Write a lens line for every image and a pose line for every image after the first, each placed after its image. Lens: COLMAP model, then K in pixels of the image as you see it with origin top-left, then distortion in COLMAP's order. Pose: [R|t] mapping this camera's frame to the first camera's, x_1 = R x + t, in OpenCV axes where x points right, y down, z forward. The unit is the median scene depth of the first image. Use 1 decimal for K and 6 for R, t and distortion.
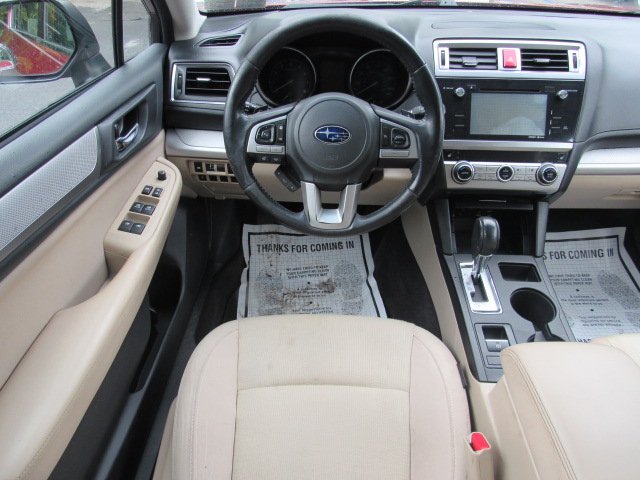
lens RADIAL K [[459.2, 0, 324.7], [0, 459.2, 241.1], [0, 0, 1]] dist [-0.043449, 0.033522]
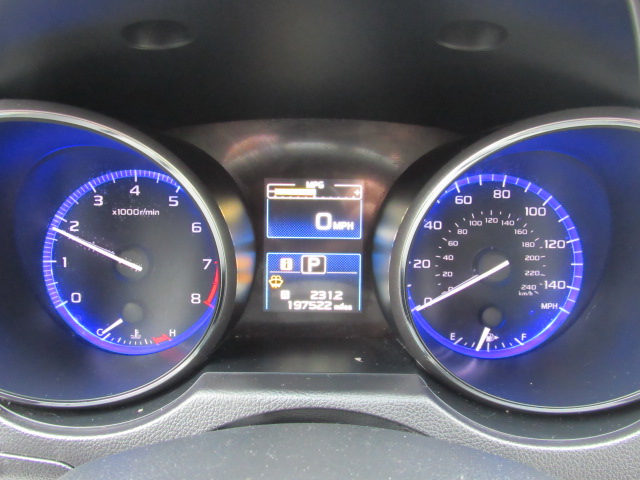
lens RADIAL K [[631.8, 0, 319.6], [0, 631.8, 237.6], [0, 0, 1]] dist [-0.072462, 0.000000]
pose [[0.999615, -0.009825, 0.025965, 0.013300], [0.015982, 0.968407, -0.248864, -0.313981], [-0.022699, 0.249183, 0.968190, 0.768647]]
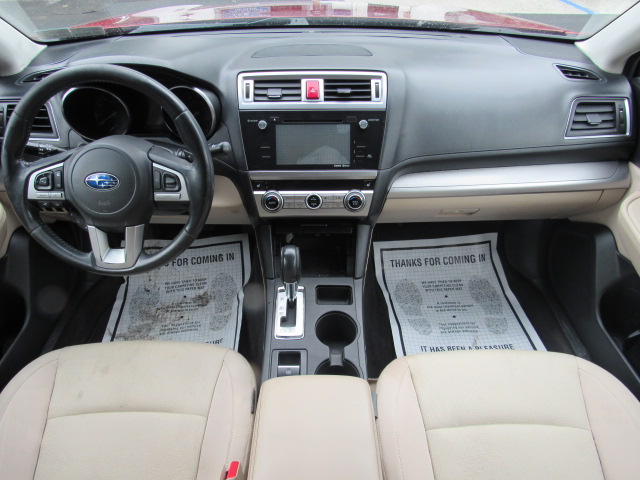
lens RADIAL K [[459.2, 0, 324.2], [0, 459.2, 238.9], [0, 0, 1]] dist [-0.043449, 0.033522]
pose [[0.999444, -0.027730, 0.018492, 0.404512], [0.027101, 0.999074, 0.033422, -0.098813], [-0.019402, -0.032902, 0.999270, -0.043214]]
